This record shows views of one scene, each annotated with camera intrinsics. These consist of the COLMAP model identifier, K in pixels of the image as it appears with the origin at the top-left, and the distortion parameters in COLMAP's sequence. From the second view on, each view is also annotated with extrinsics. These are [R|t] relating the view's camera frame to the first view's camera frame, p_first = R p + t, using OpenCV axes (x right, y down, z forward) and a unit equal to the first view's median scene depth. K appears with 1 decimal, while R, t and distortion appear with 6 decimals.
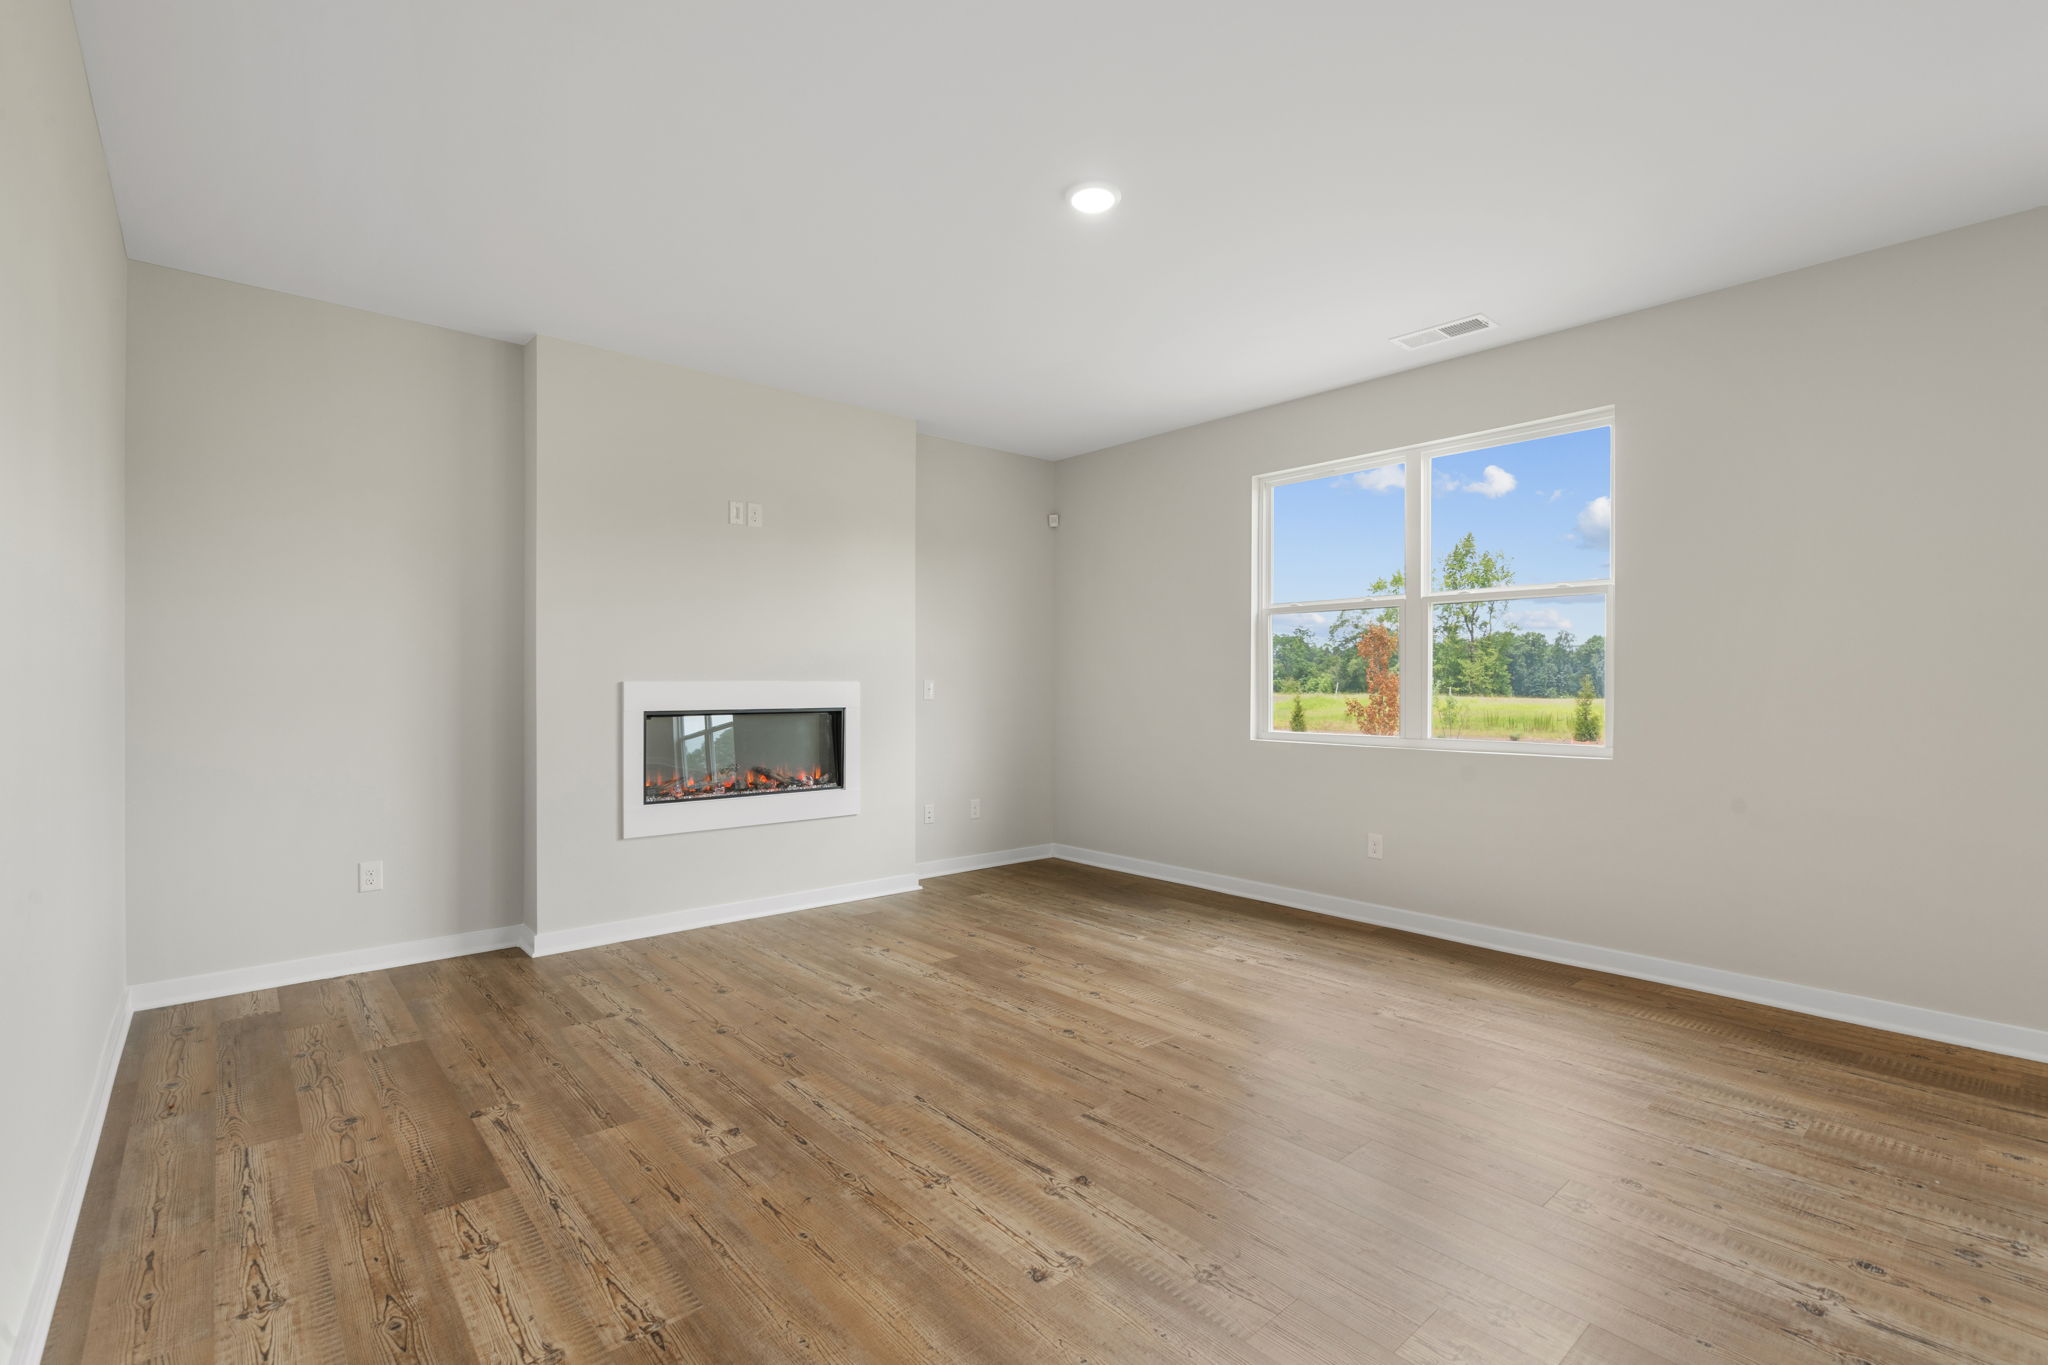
lens RADIAL K [[888.3, 0, 1024.0], [0, 888.3, 682.5], [0, 0, 1]] dist [-0.003183, 0.000021]
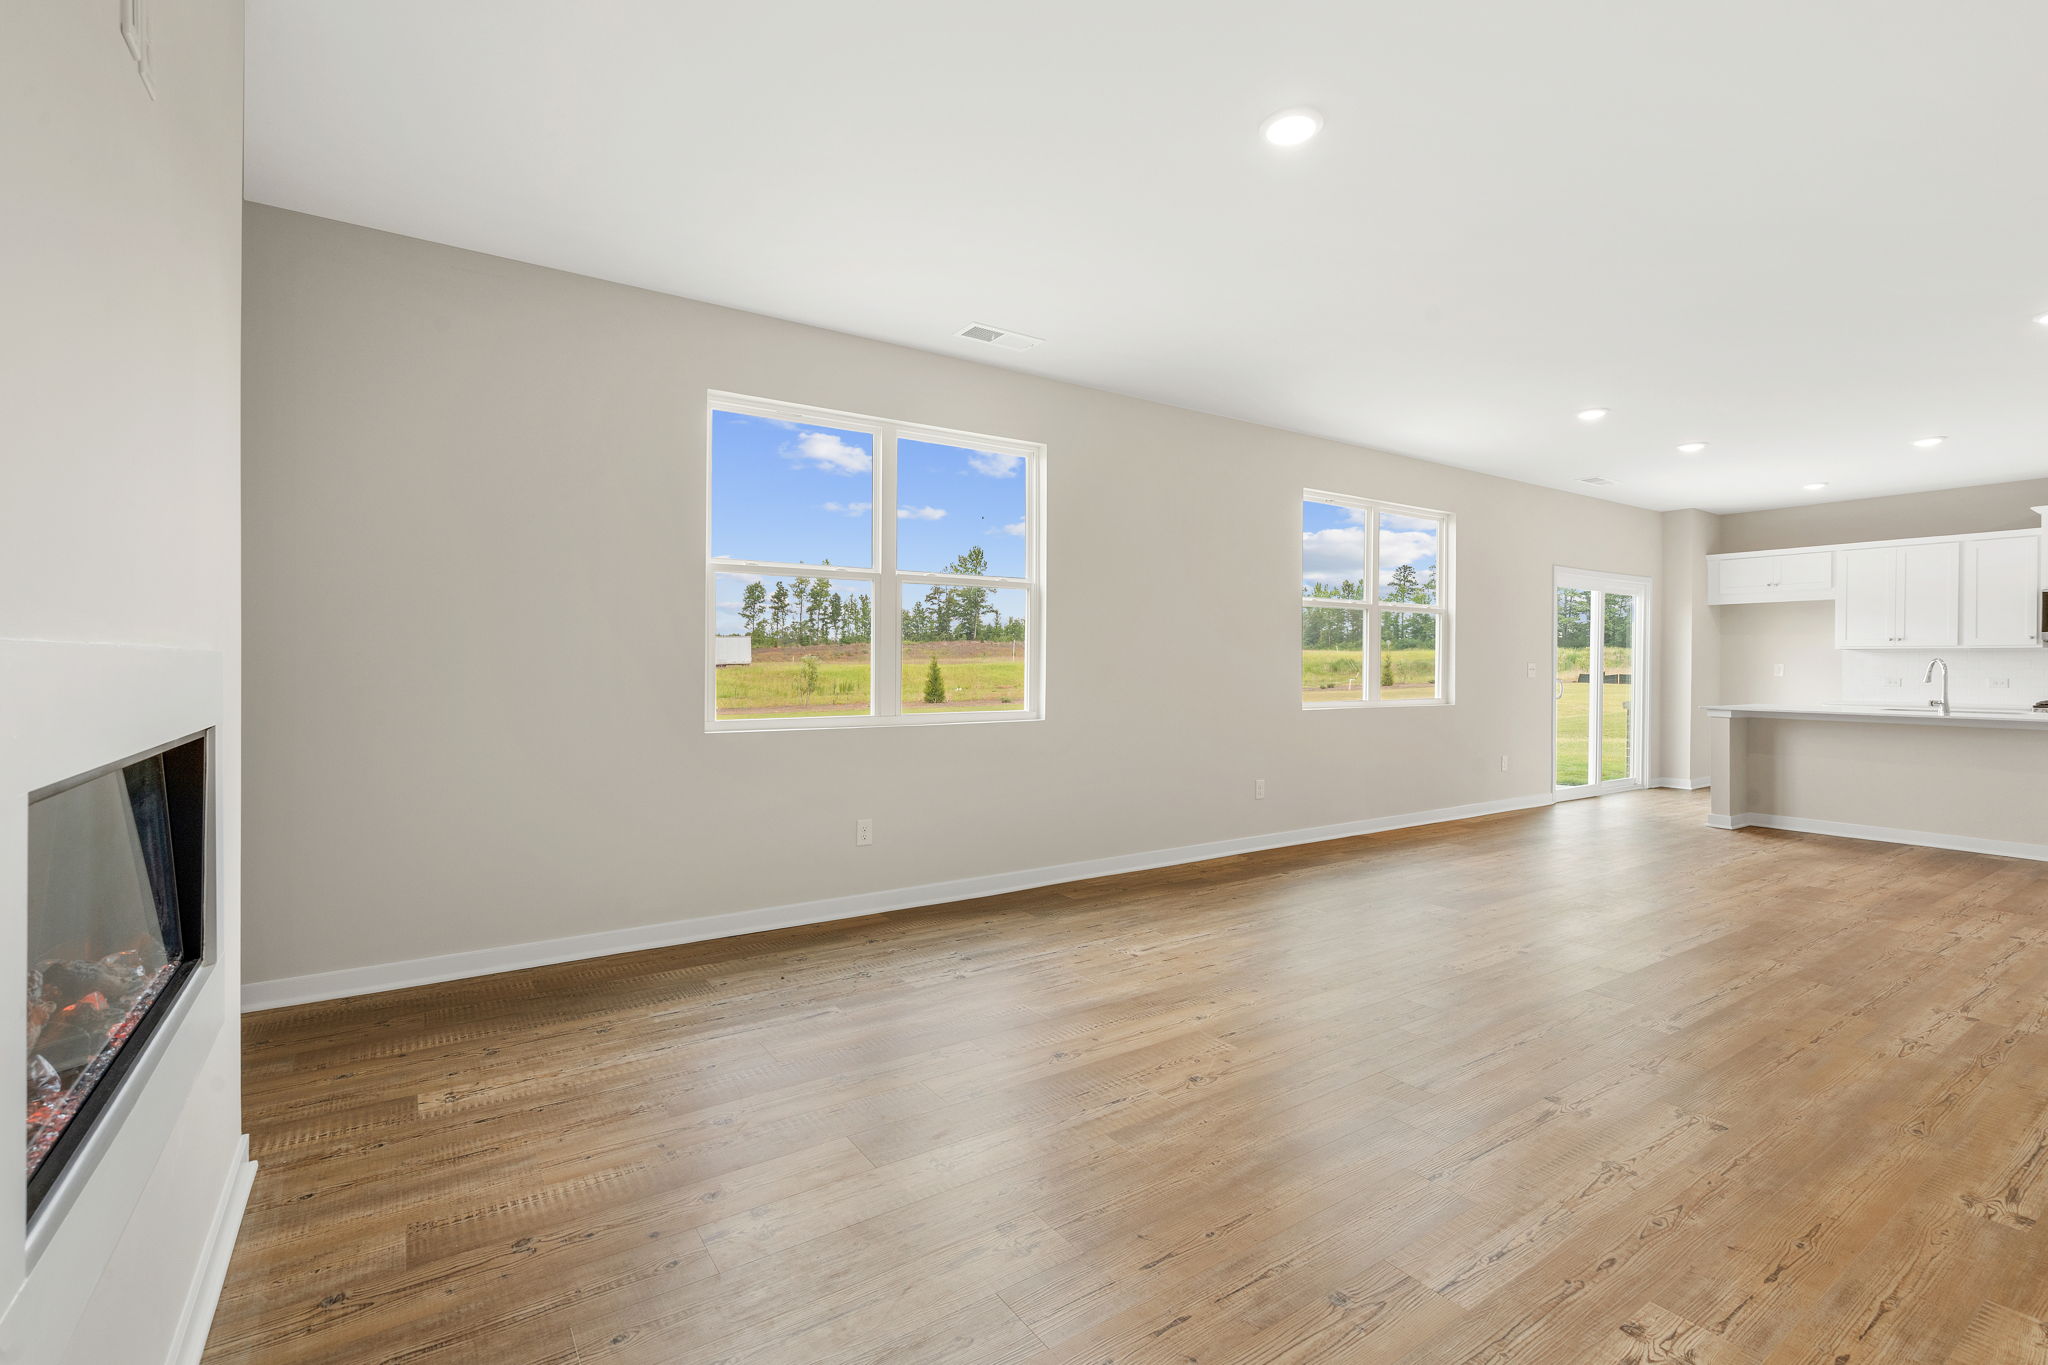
lens RADIAL K [[932.6, 0, 1031.4], [0, 932.6, 668.3], [0, 0, 1]] dist [-0.000065, 0.000149]
pose [[0.133837, -0.002887, 0.990999, -0.639880], [-0.005683, 0.999977, 0.003680, 0.009937], [-0.990987, -0.006125, 0.133818, 0.809053]]
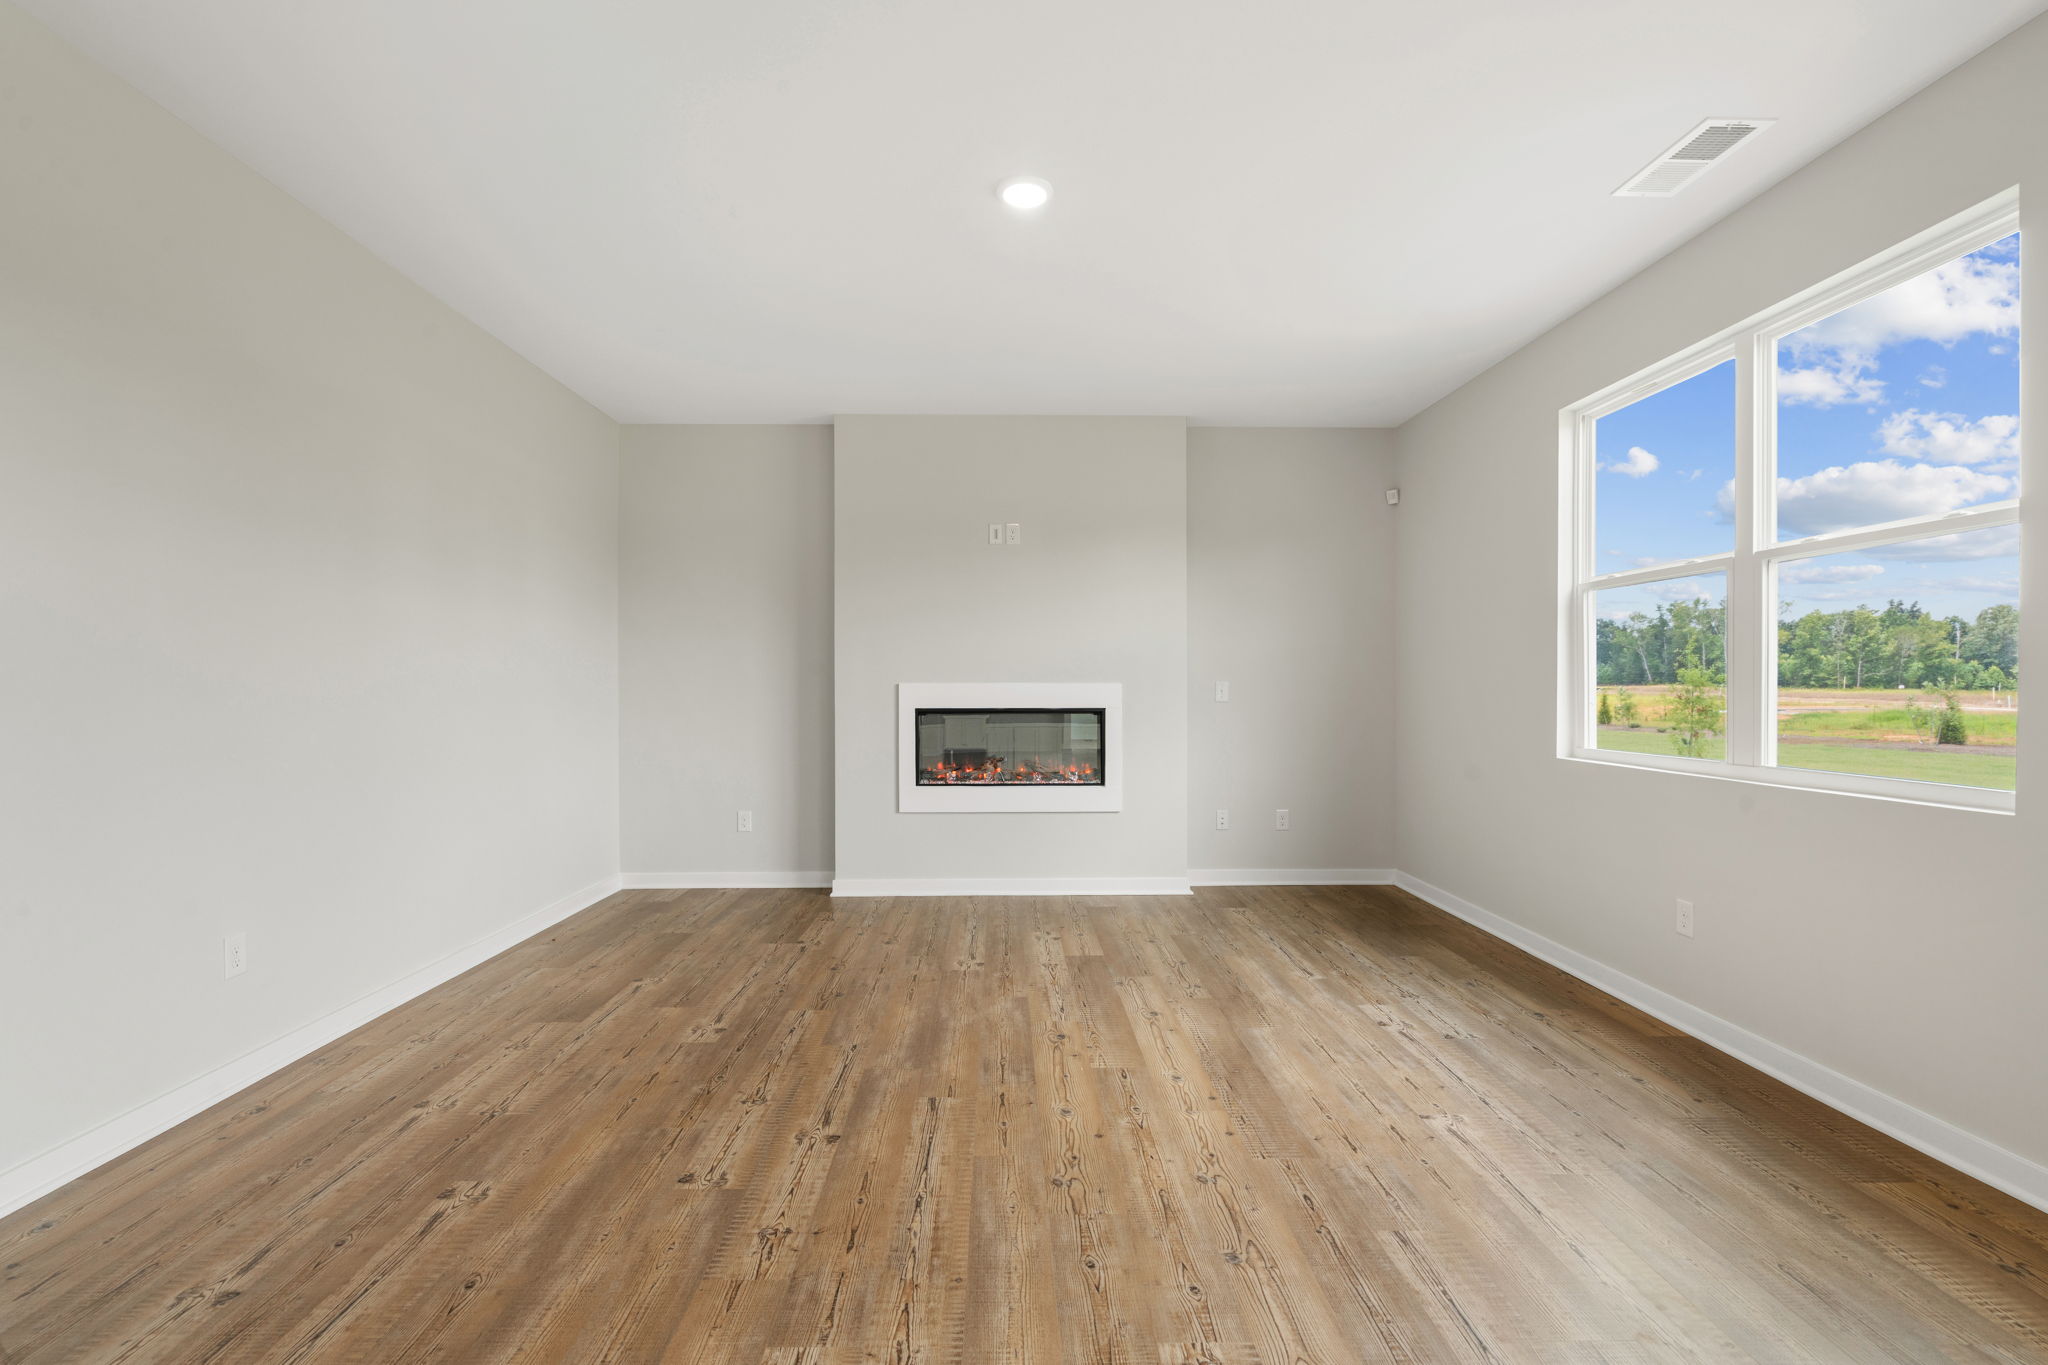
lens RADIAL K [[911.4, 0, 1051.1], [0, 911.4, 687.5], [0, 0, 1]] dist [-0.004374, 0.000034]
pose [[0.779499, -0.001075, -0.626403, 0.527294], [0.002424, 0.999996, 0.001301, 0.003402], [0.626399, -0.002532, 0.779498, 0.160965]]
